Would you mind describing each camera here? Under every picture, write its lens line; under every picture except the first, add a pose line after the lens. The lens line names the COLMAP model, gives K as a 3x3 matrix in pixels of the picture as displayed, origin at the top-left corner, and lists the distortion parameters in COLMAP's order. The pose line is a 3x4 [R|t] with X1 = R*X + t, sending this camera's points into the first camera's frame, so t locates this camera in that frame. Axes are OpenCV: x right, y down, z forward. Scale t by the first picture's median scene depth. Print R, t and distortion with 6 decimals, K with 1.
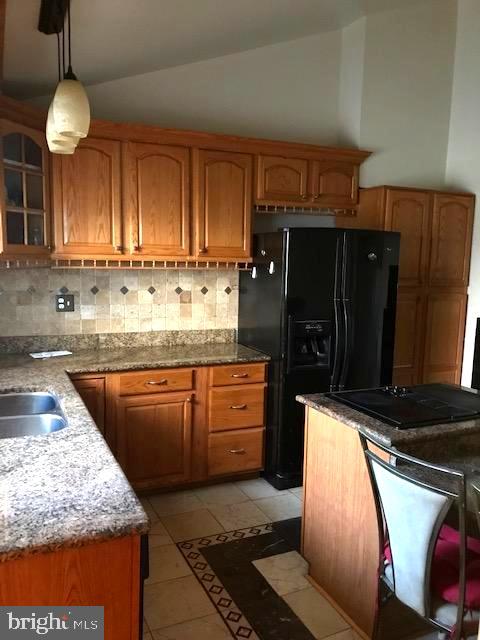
lens RADIAL K [[523.6, 0, 238.8], [0, 523.6, 320.5], [0, 0, 1]] dist [0.018294, -0.015288]
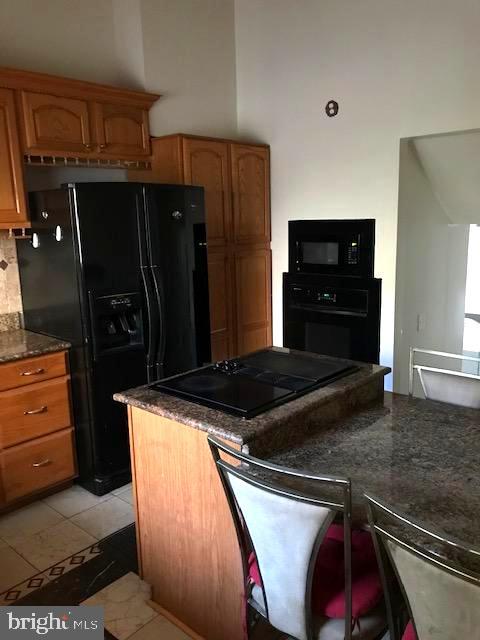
lens RADIAL K [[523.6, 0, 250.5], [0, 523.6, 315.2], [0, 0, 1]] dist [0.018294, -0.015288]
pose [[0.912290, -0.118563, 0.392008, 0.000689], [0.092061, 0.992050, 0.085801, -0.018529], [-0.399065, -0.042187, 0.915952, 0.138958]]
